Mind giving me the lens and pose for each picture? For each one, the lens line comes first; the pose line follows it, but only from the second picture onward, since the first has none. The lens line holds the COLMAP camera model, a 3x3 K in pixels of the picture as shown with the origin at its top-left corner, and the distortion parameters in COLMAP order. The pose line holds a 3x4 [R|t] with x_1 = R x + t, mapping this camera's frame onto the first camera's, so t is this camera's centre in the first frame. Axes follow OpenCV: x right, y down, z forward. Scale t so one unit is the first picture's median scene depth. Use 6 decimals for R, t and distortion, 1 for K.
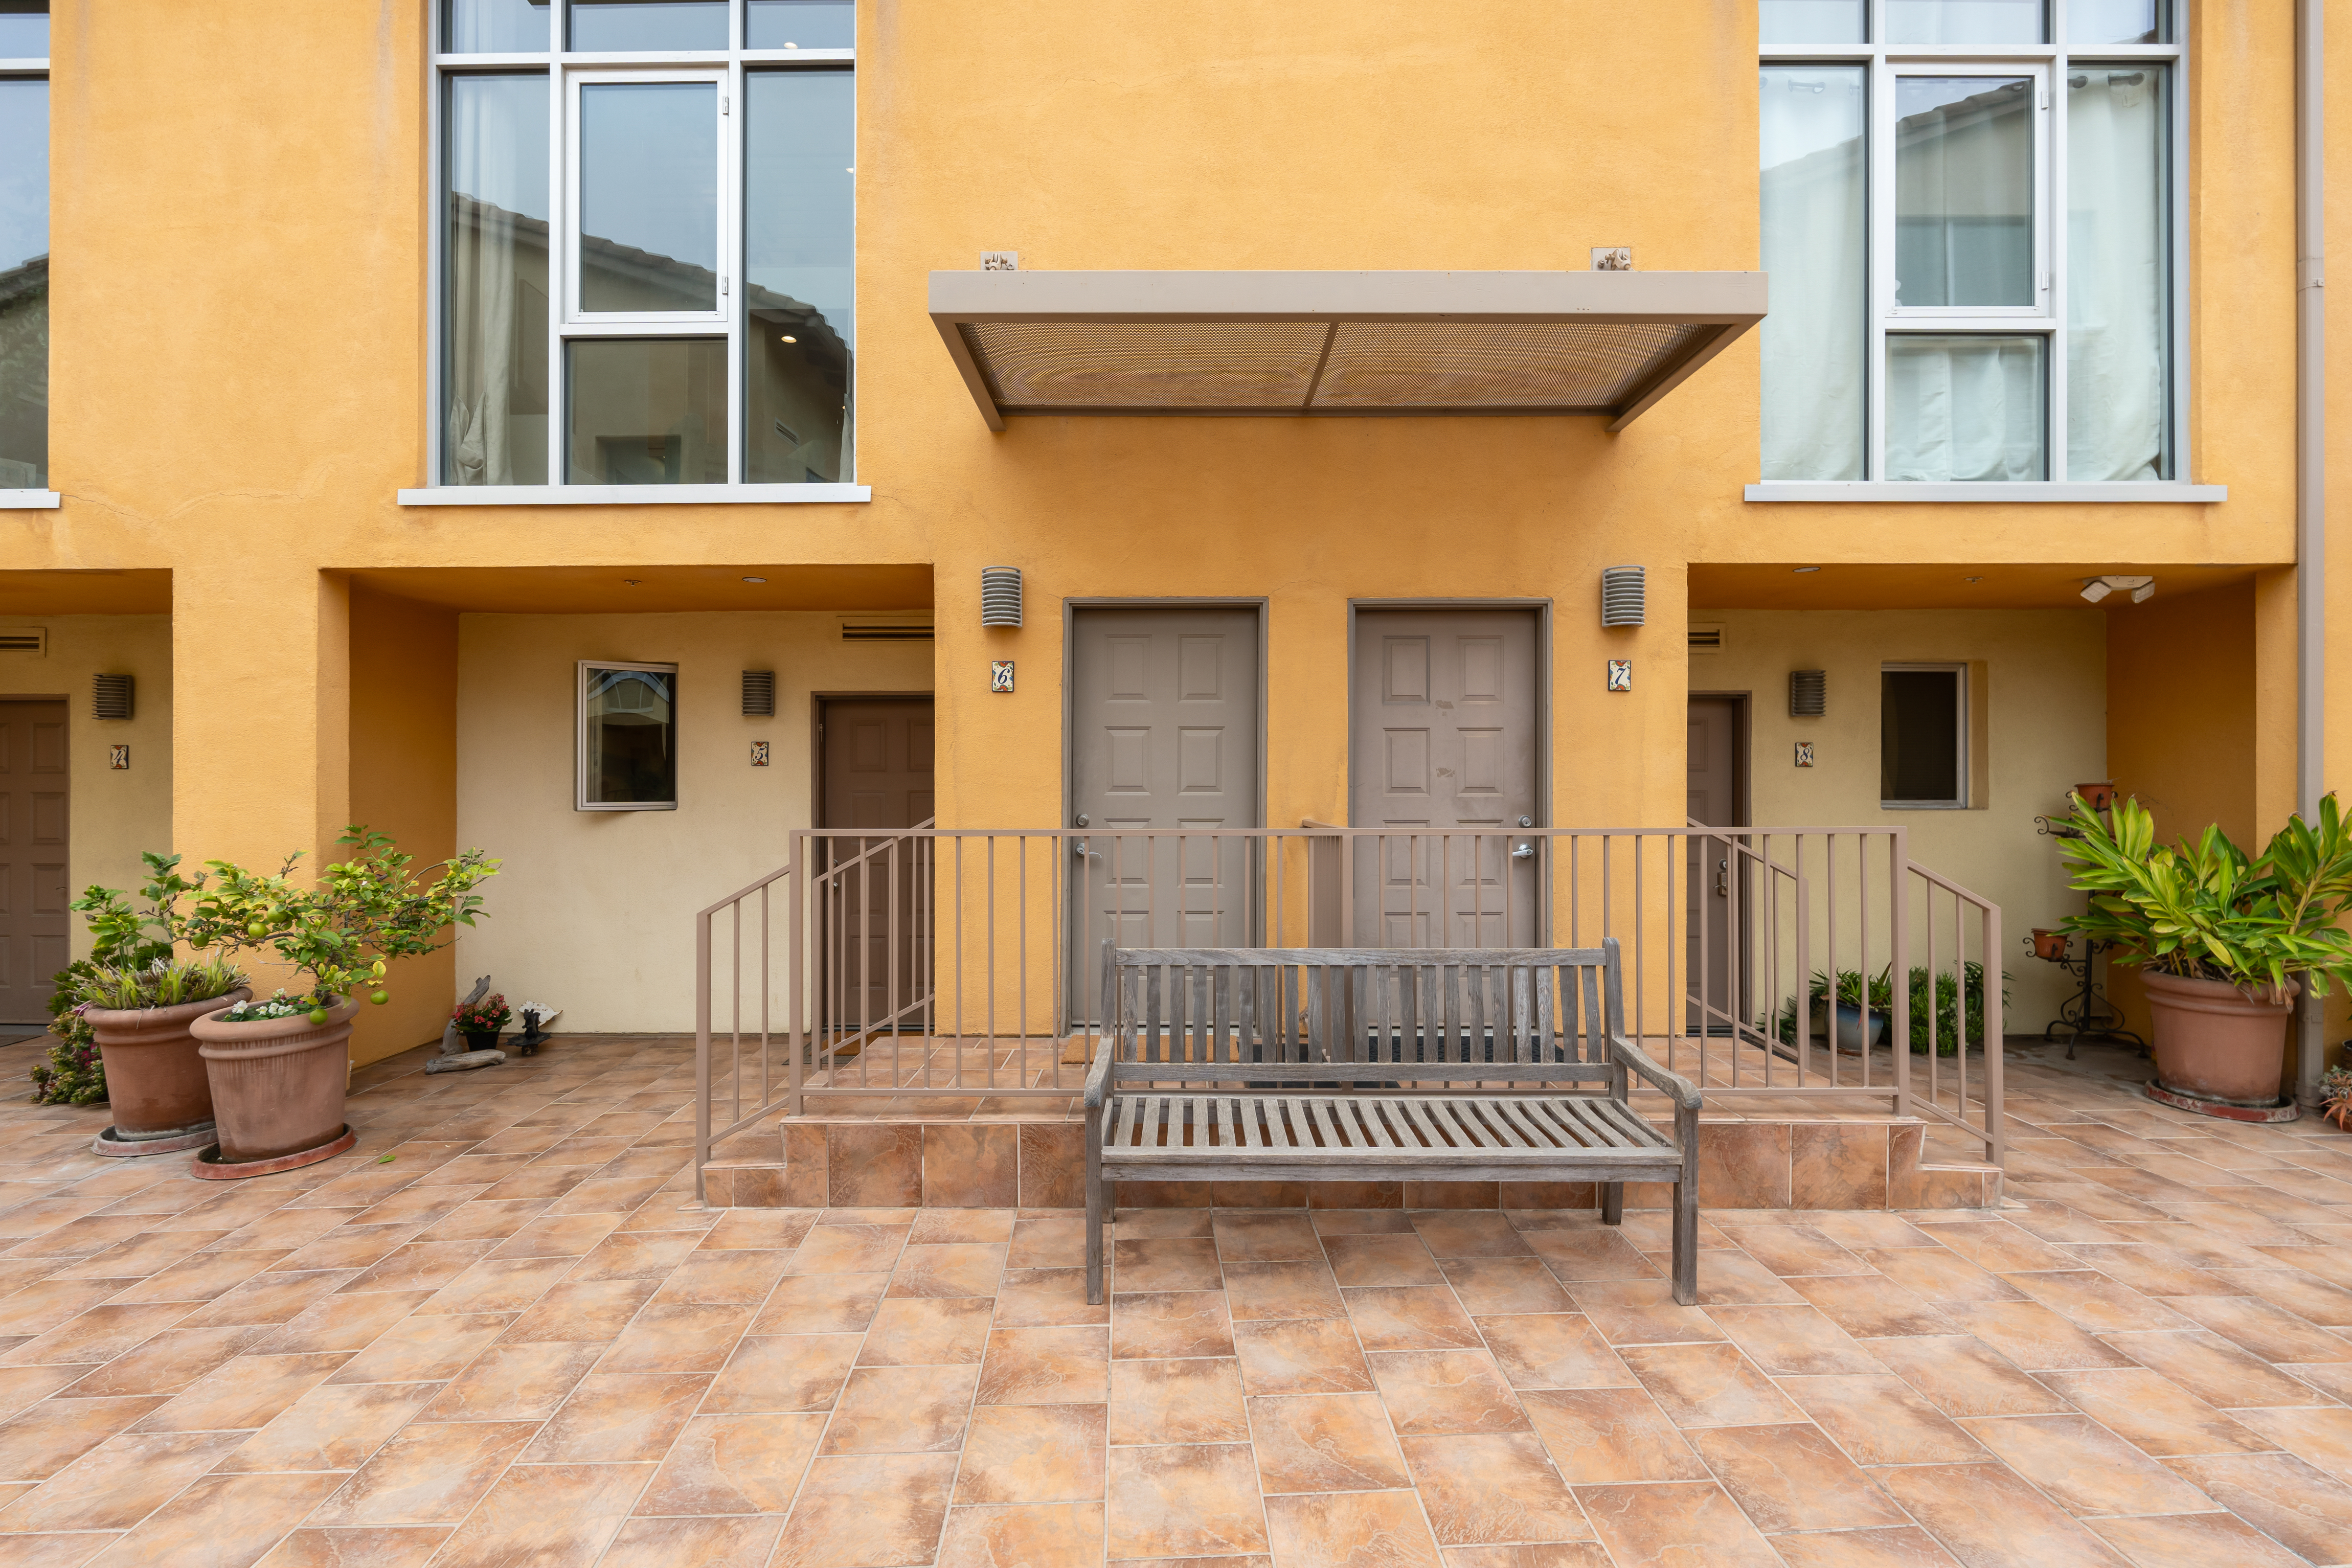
lens RADIAL K [[1035.1, 0, 1179.7], [0, 1035.1, 778.4], [0, 0, 1]] dist [-0.005509, 0.000409]
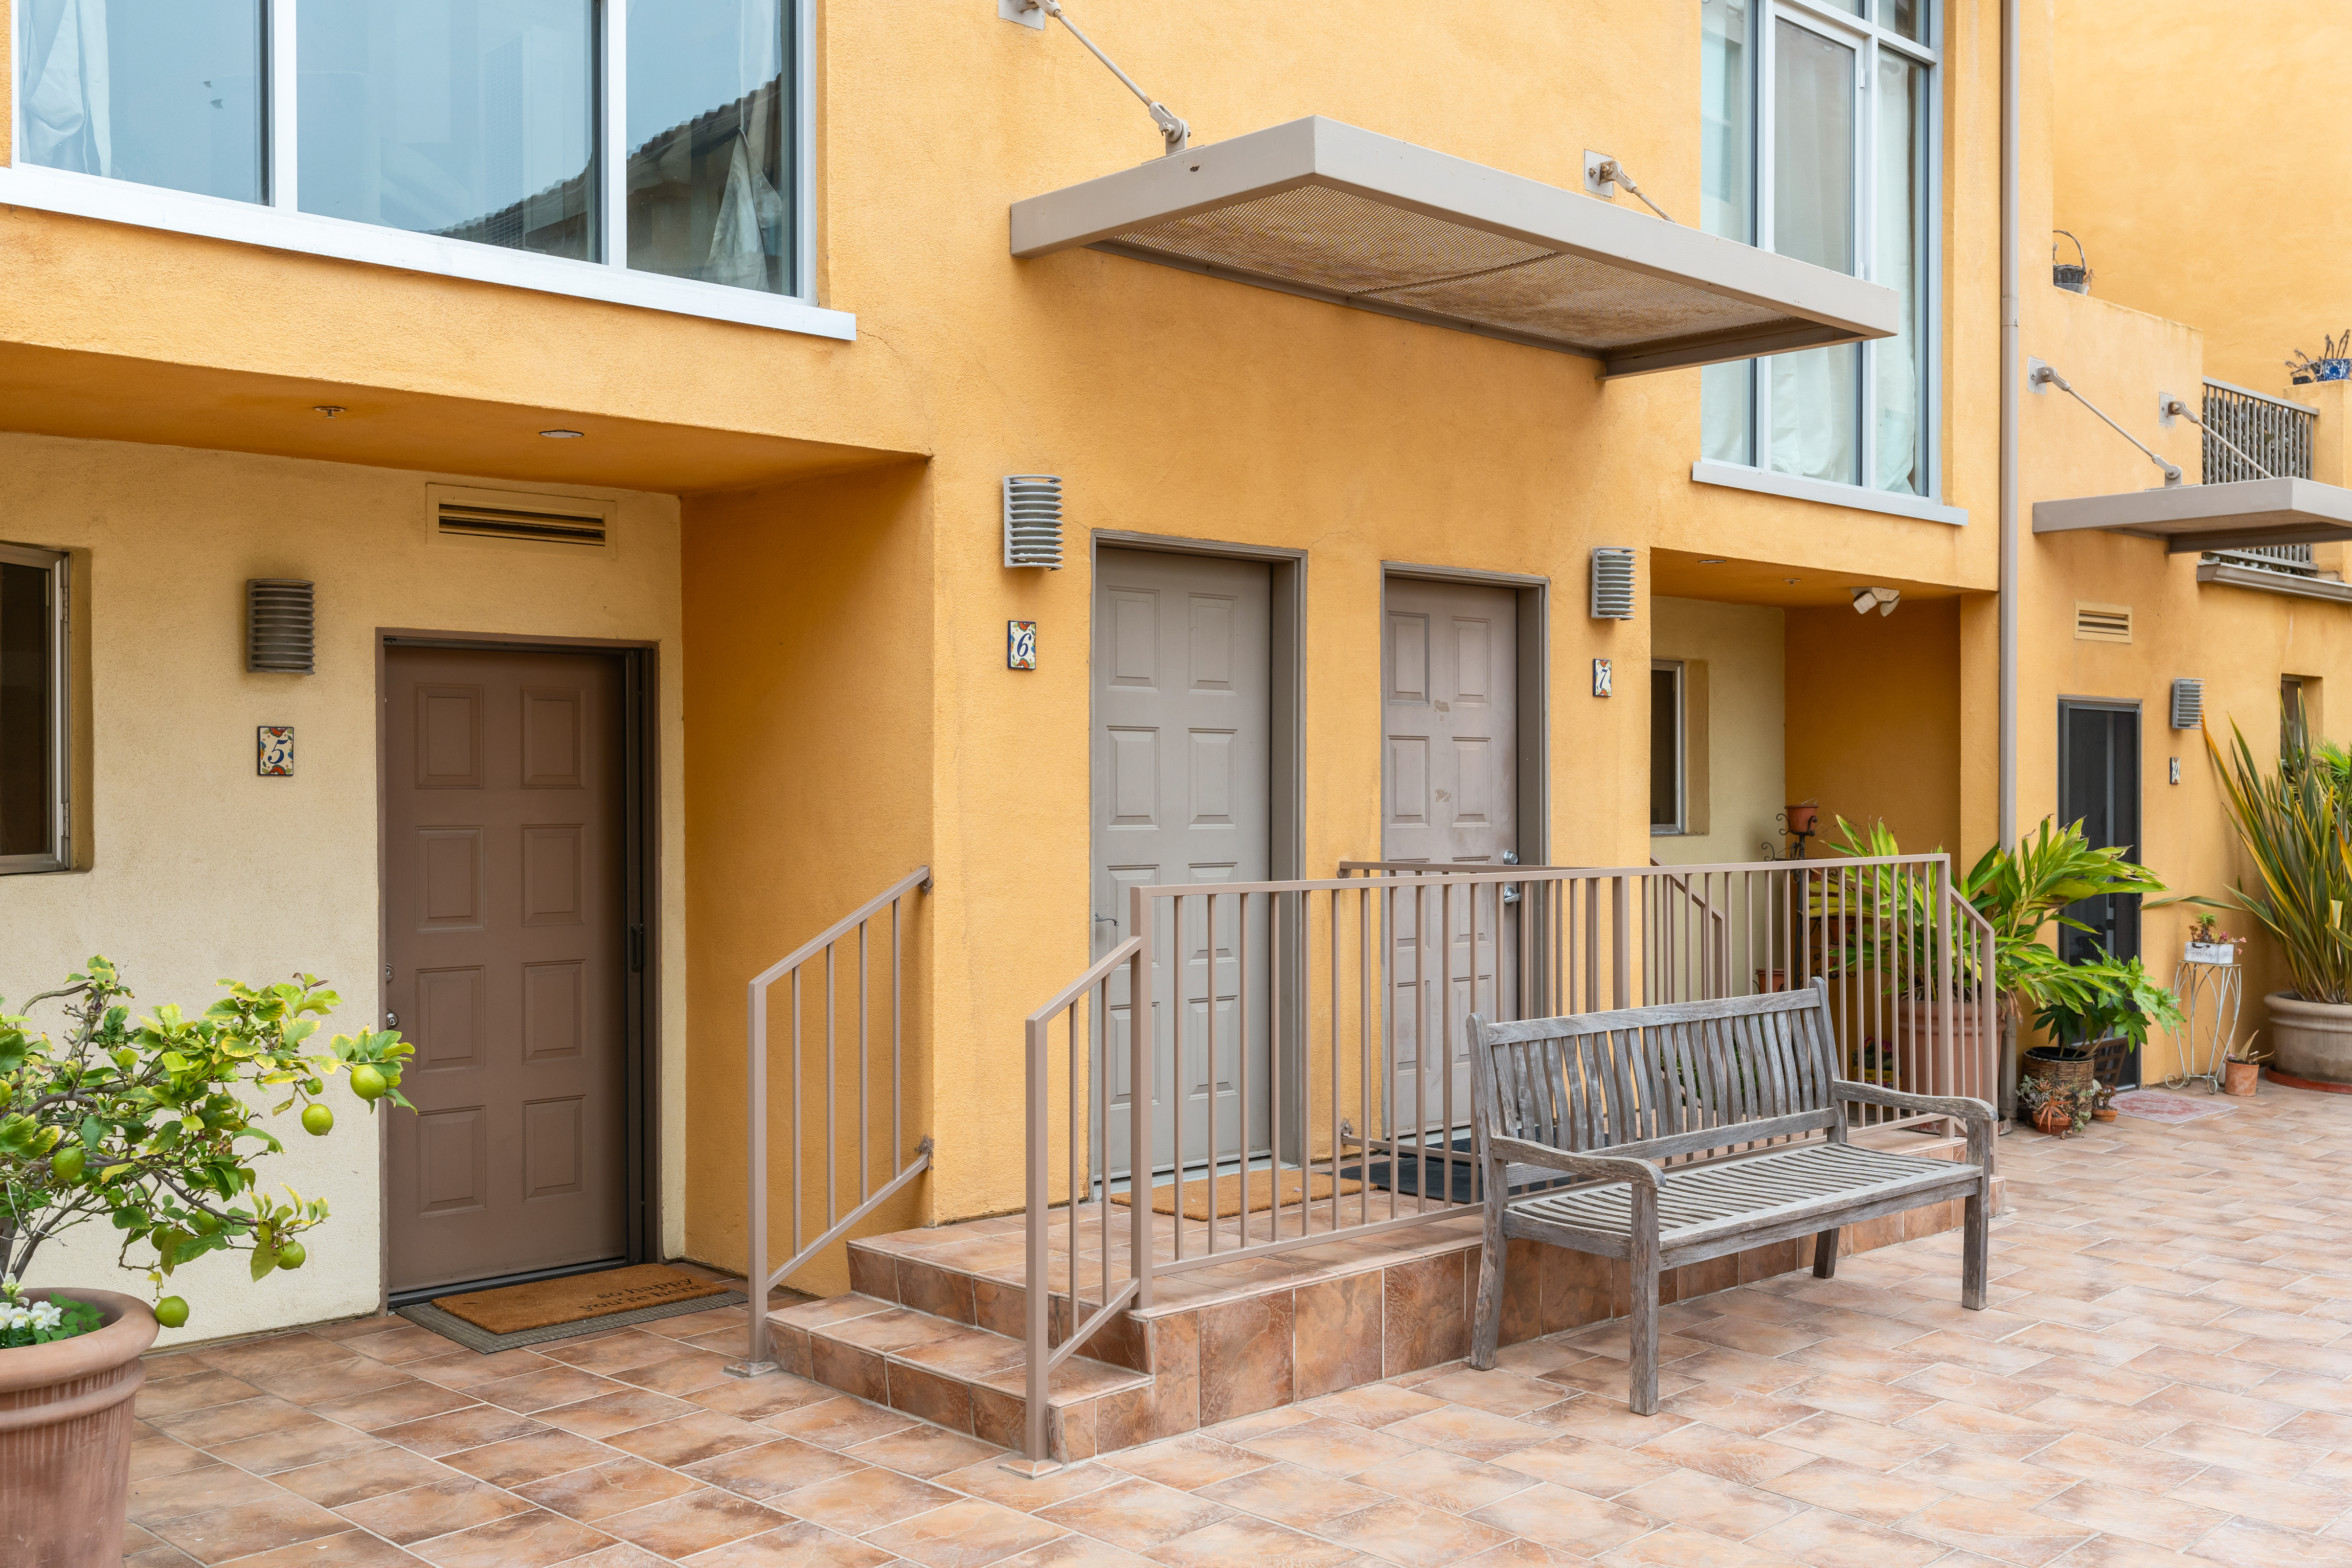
lens RADIAL K [[2210.2, 0, 1174.6], [0, 2210.2, 791.9], [0, 0, 1]] dist [0.005616, 0.000000]
pose [[0.732751, 0.000995, 0.680496, -1.022555], [-0.005354, 0.999976, 0.004303, -0.014741], [-0.680475, -0.006797, 0.732739, -0.057277]]
